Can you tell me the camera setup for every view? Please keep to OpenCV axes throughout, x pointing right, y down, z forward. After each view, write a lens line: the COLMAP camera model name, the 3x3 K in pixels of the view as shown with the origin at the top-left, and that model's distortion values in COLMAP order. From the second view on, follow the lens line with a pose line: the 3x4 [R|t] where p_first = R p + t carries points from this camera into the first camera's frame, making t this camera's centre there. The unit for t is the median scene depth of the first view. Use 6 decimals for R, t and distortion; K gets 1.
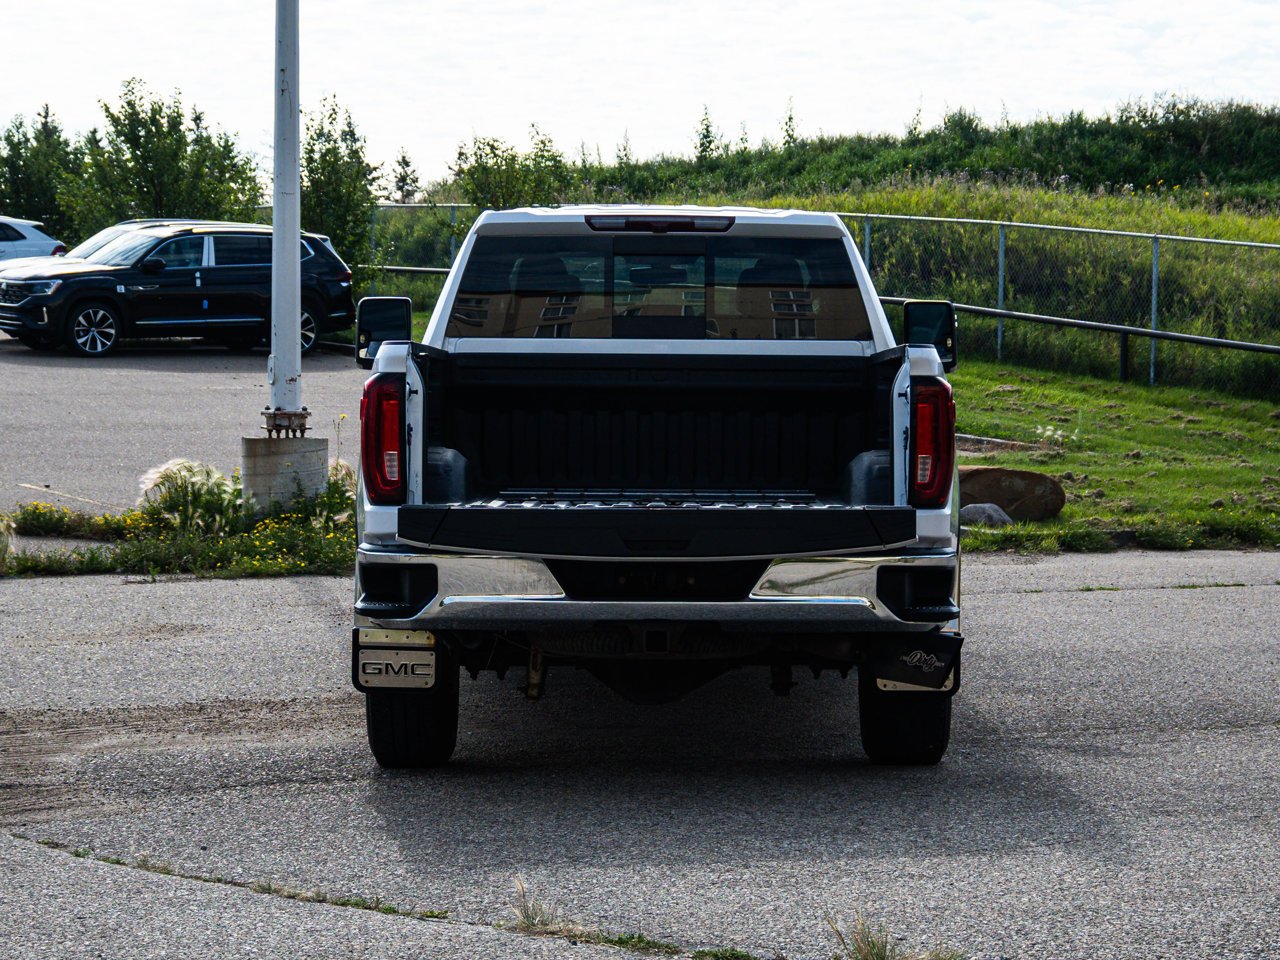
lens RADIAL K [[3379.6, 0, 662.2], [0, 3379.6, 483.2], [0, 0, 1]] dist [-0.012688, 0.376129]
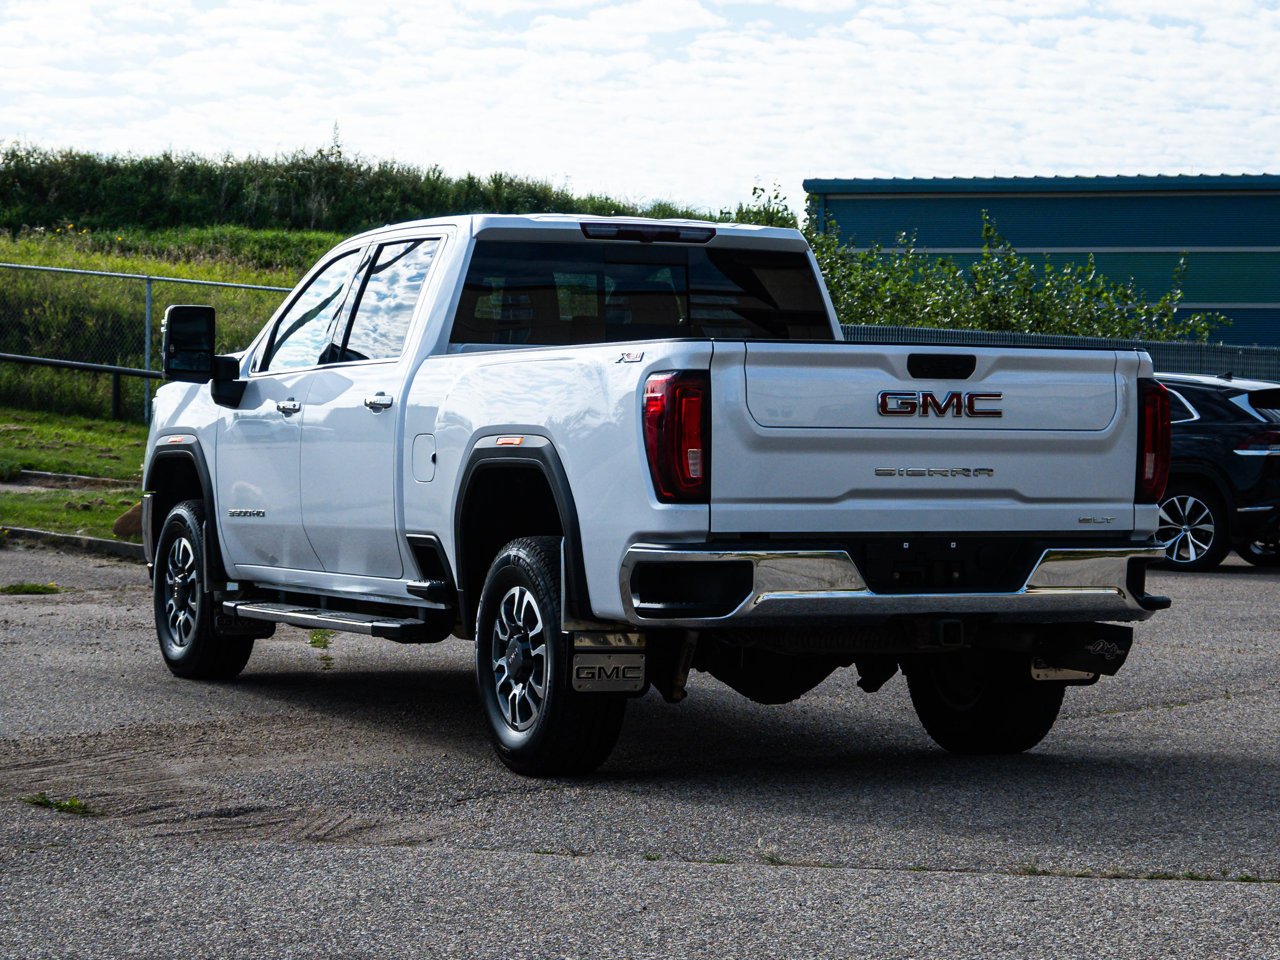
lens RADIAL K [[3330.5, 0, 640.0], [0, 3330.5, 480.0], [0, 0, 1]] dist [0.012217, -0.173770]
pose [[0.909040, -0.003293, 0.416695, -0.248349], [0.010418, 0.999836, -0.014825, 0.006920], [-0.416578, 0.017818, 0.908925, 0.058635]]
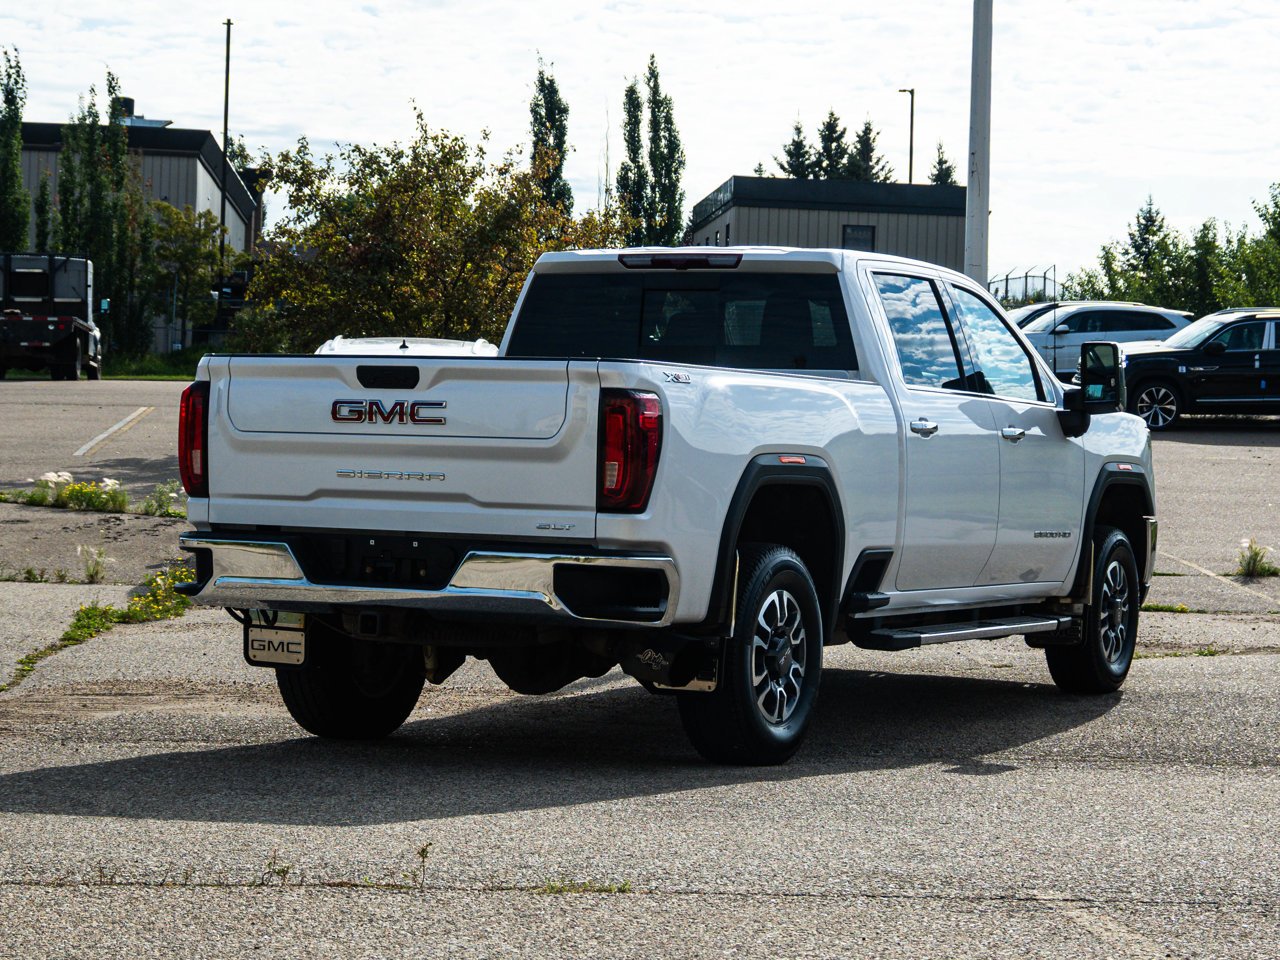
lens RADIAL K [[3055.0, 0, 640.0], [0, 3055.0, 480.0], [0, 0, 1]] dist [0.023963, -0.142309]
pose [[0.892379, 0.023727, -0.450663, 0.256804], [-0.036291, 0.999156, -0.019256, 0.007629], [0.449826, 0.033538, 0.892486, 0.072043]]
